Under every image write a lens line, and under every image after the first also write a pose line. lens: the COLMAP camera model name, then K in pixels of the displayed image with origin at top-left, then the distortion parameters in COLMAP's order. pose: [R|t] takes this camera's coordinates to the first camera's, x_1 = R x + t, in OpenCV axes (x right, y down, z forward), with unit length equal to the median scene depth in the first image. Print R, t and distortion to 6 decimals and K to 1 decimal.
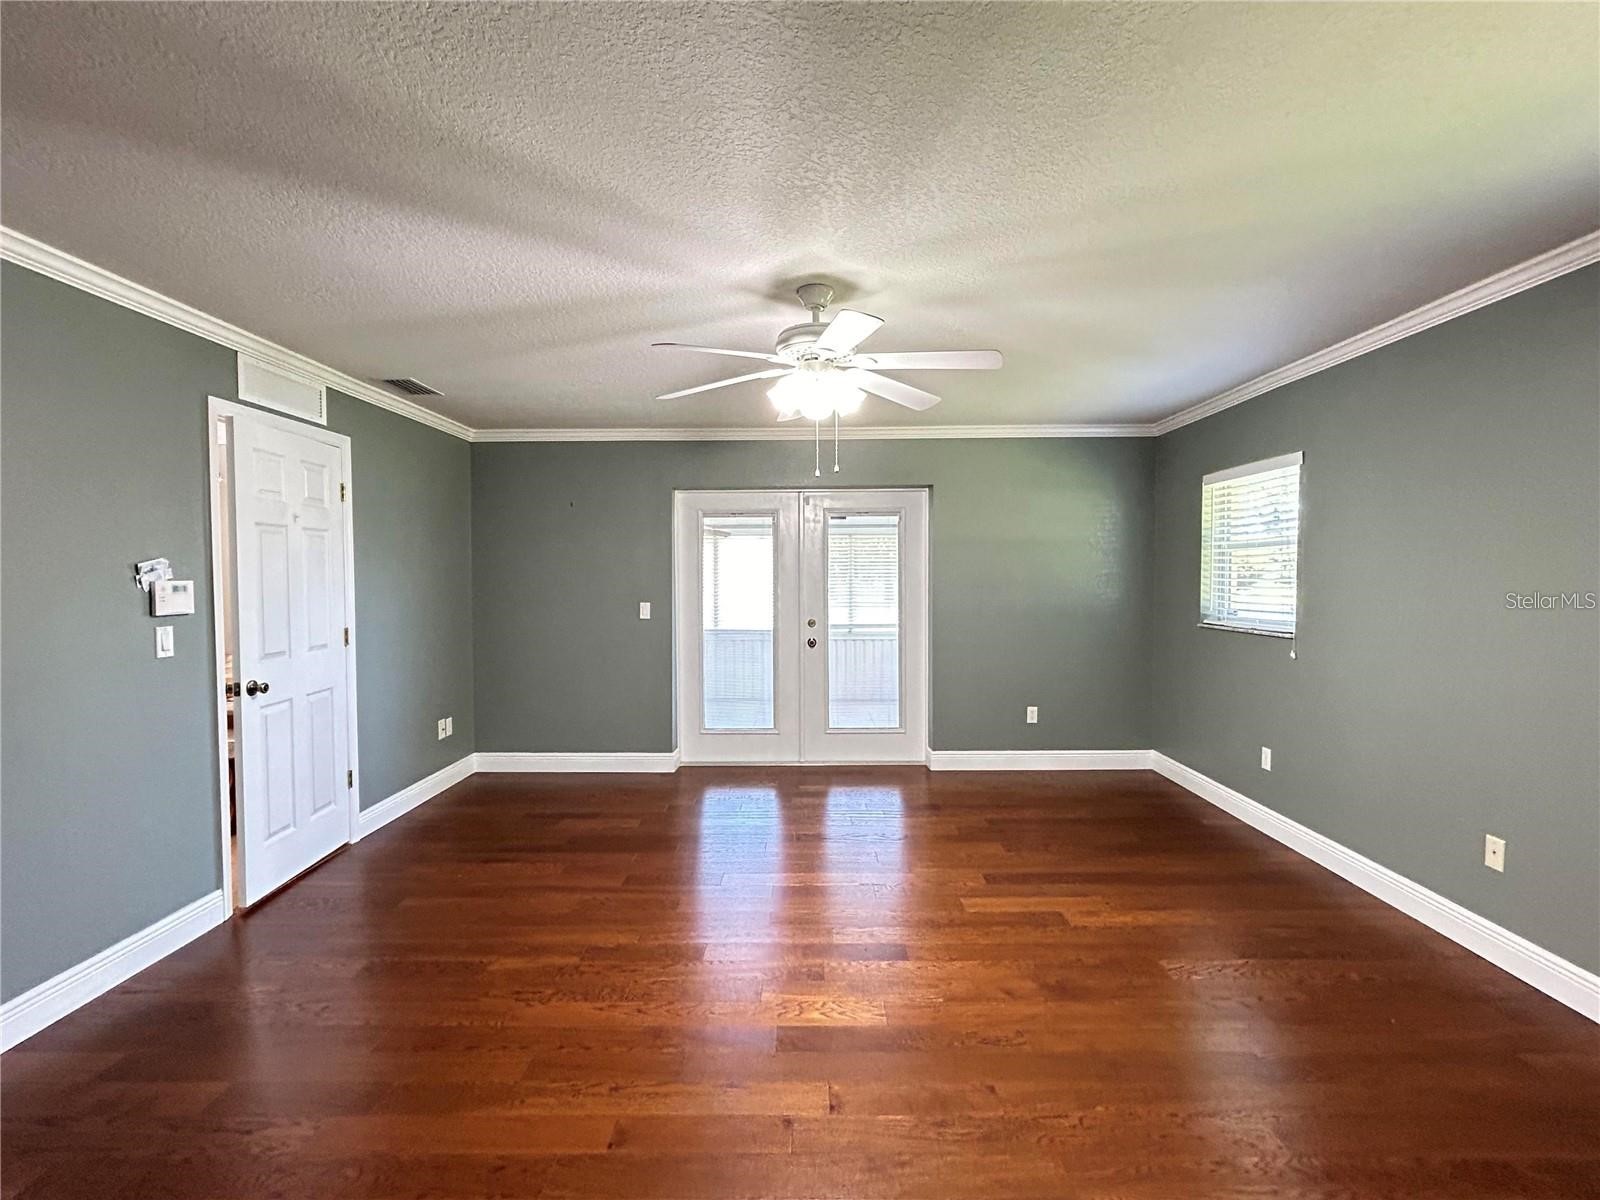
lens RADIAL K [[726.0, 0, 803.2], [0, 726.0, 600.6], [0, 0, 1]] dist [-0.003123, 0.002405]
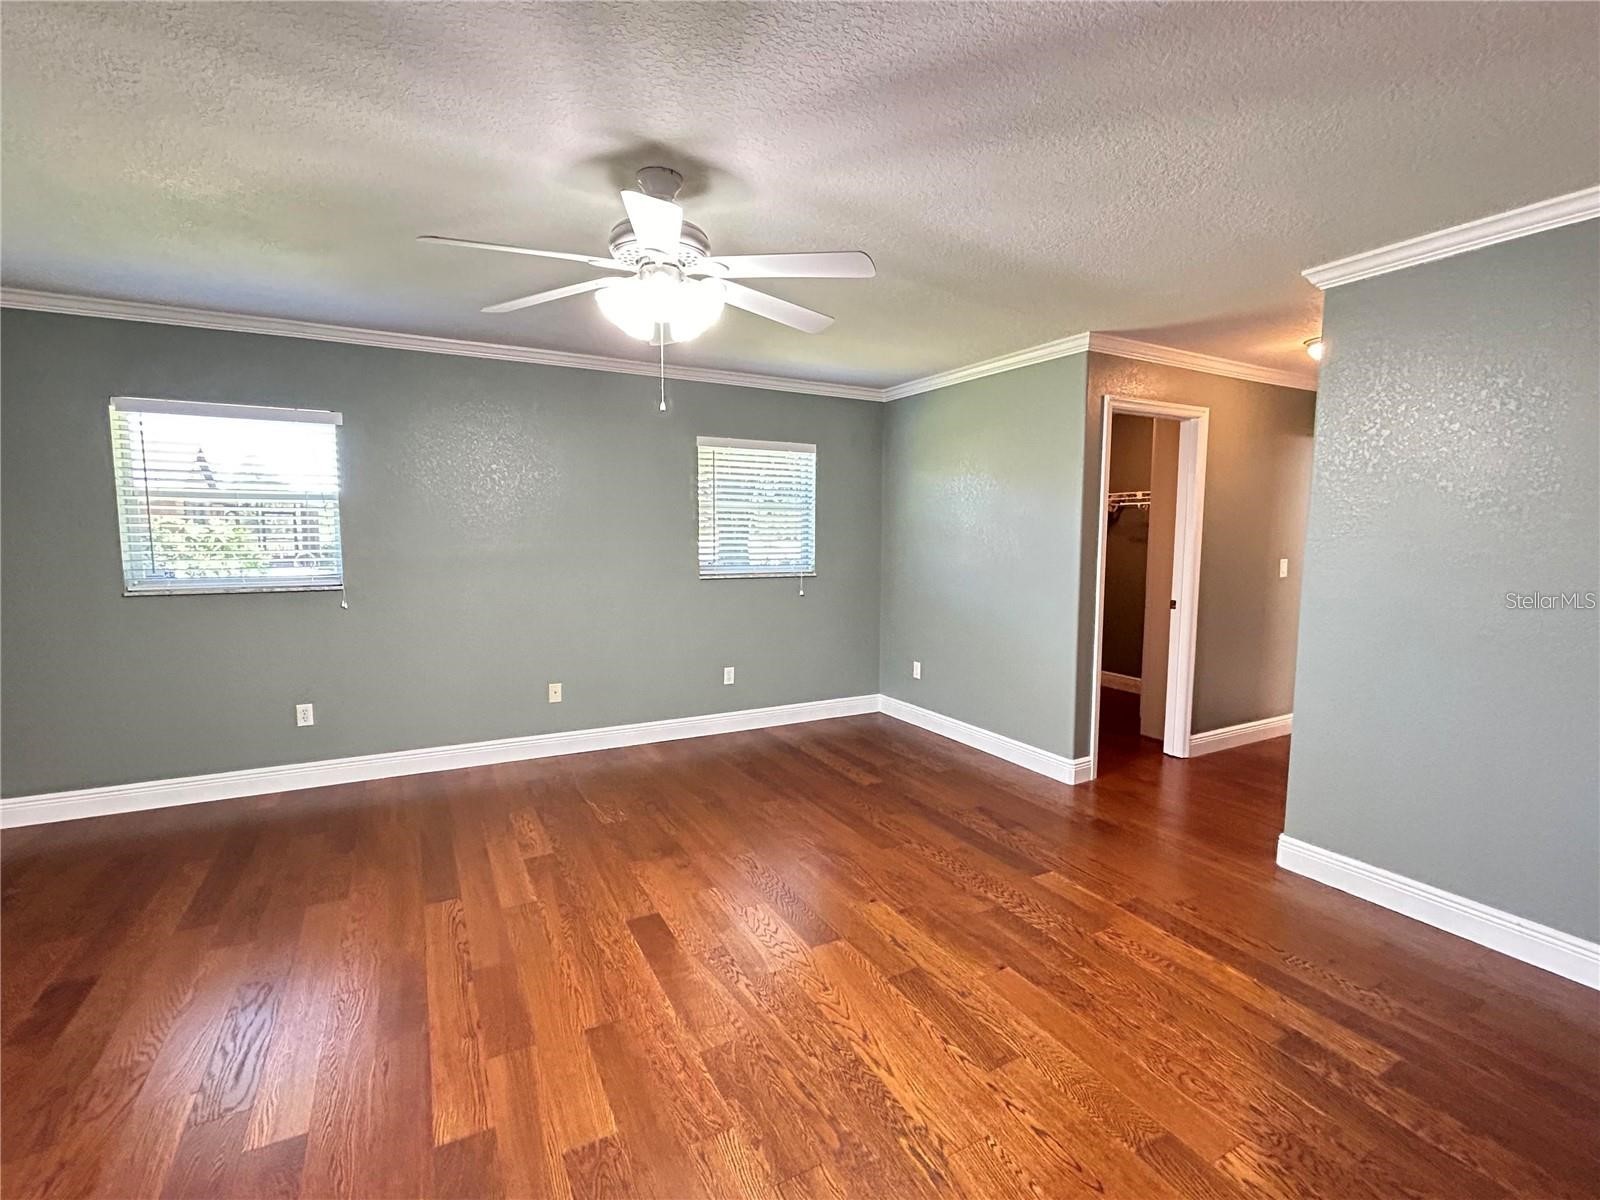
lens RADIAL K [[726.0, 0, 800.2], [0, 726.0, 597.2], [0, 0, 1]] dist [-0.003123, 0.002405]
pose [[-0.477004, -0.081410, 0.875122, -0.691912], [0.028040, 0.993784, 0.107732, -0.038562], [-0.878454, 0.075927, -0.471757, 1.101791]]
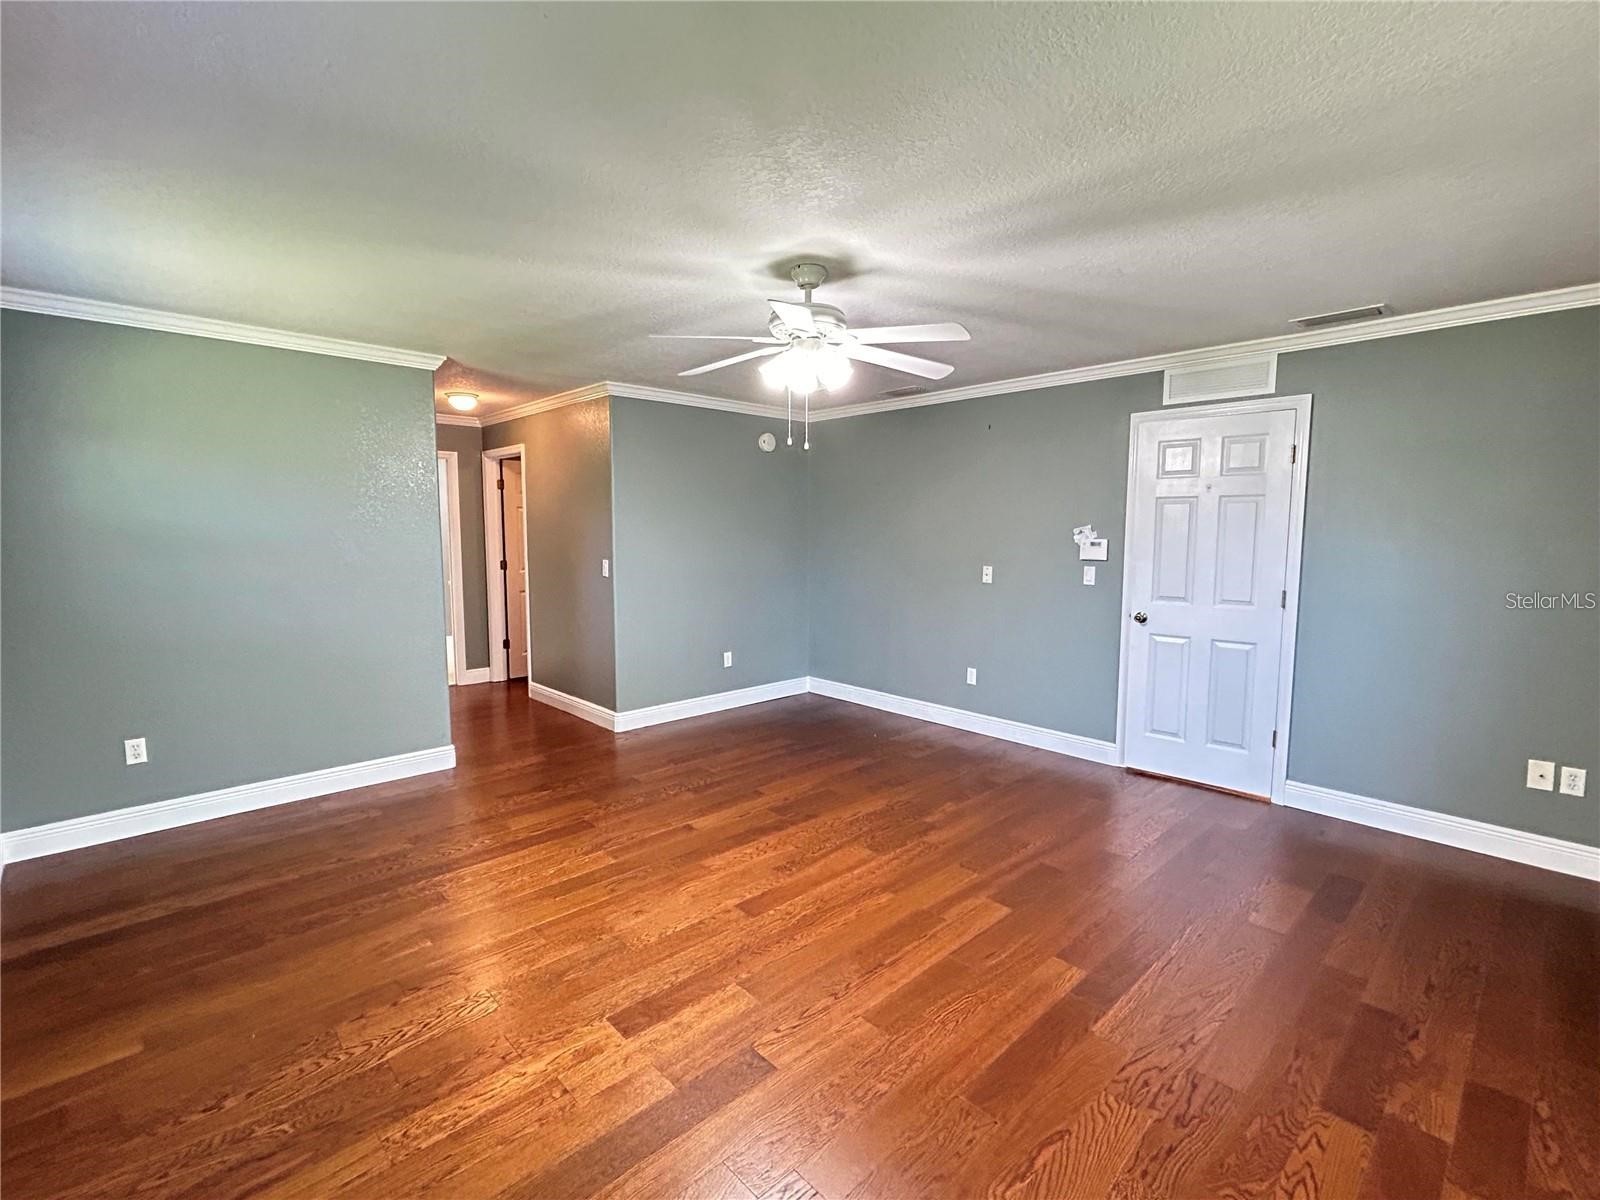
lens RADIAL K [[726.0, 0, 791.2], [0, 726.0, 599.8], [0, 0, 1]] dist [-0.003123, 0.002405]
pose [[-0.731281, 0.068941, -0.678583, 0.672818], [-0.023482, 0.991744, 0.126063, -0.072935], [0.681672, 0.108122, -0.723625, 1.543051]]
